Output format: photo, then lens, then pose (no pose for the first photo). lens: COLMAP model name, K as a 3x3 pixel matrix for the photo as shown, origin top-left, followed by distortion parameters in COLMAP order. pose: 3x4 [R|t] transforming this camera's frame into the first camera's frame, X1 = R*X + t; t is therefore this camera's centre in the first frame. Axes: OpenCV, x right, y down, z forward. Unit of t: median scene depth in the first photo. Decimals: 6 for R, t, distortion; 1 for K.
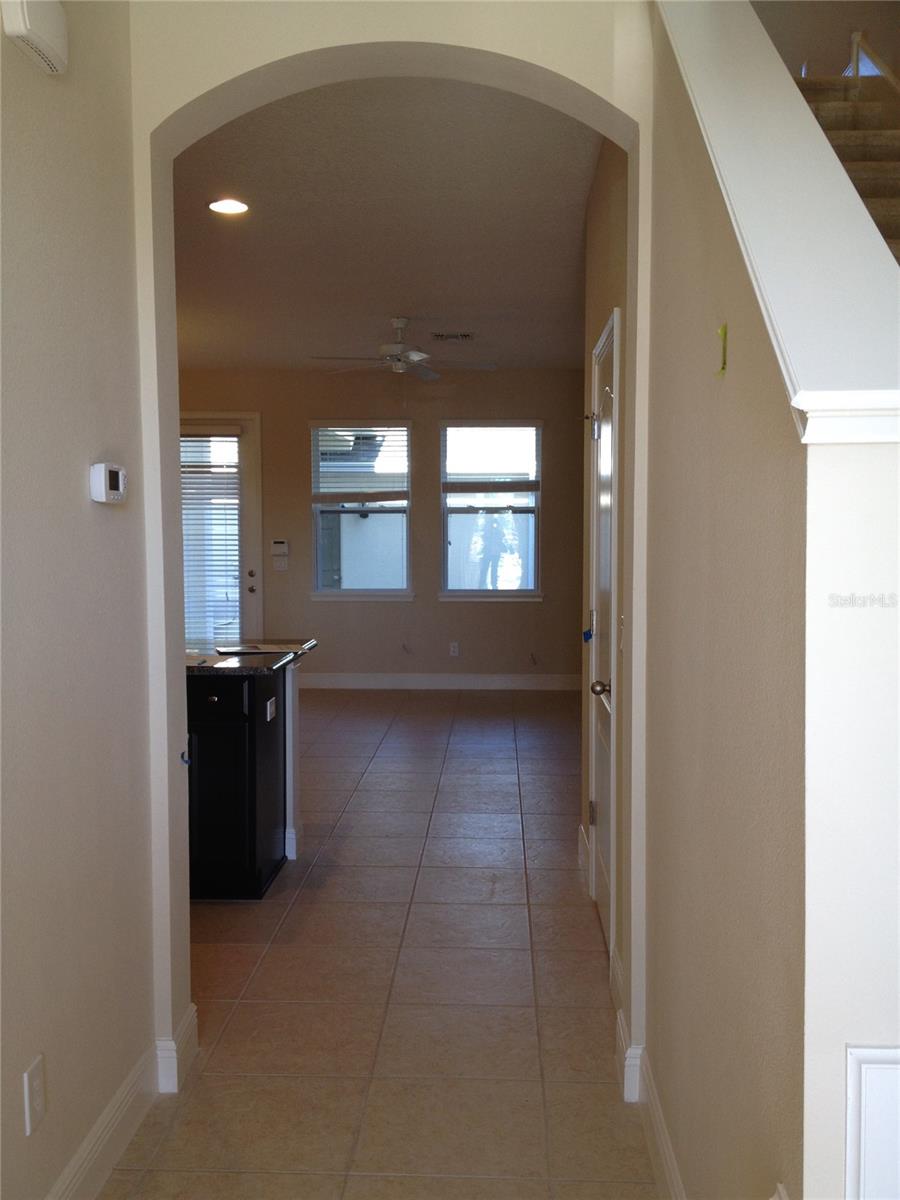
lens RADIAL K [[1106.7, 0, 450.0], [0, 1106.7, 600.0], [0, 0, 1]] dist [0.114823, -0.249284]
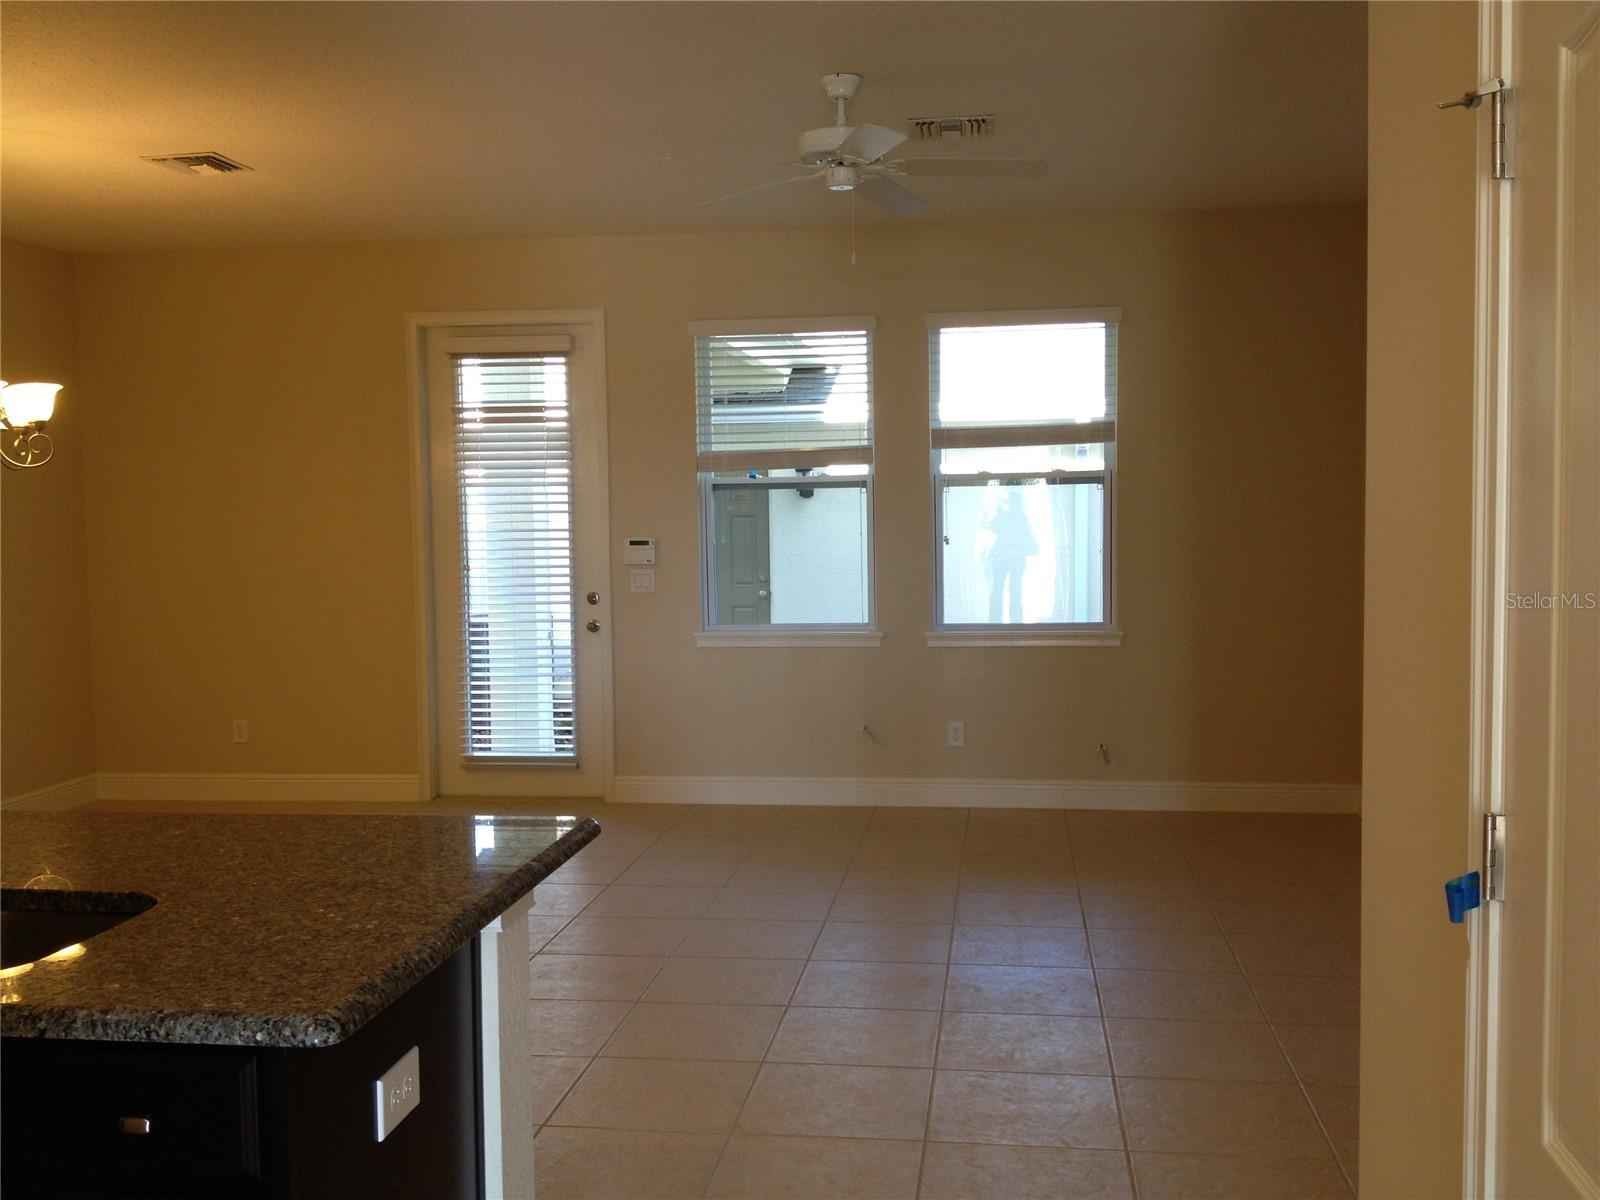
lens RADIAL K [[1475.6, 0, 800.4], [0, 1475.6, 607.9], [0, 0, 1]] dist [0.114823, -0.249284]
pose [[0.995305, -0.007687, -0.096482, -0.001751], [0.007688, 0.999970, -0.000364, -0.017968], [0.096482, -0.000379, 0.995335, 0.264866]]
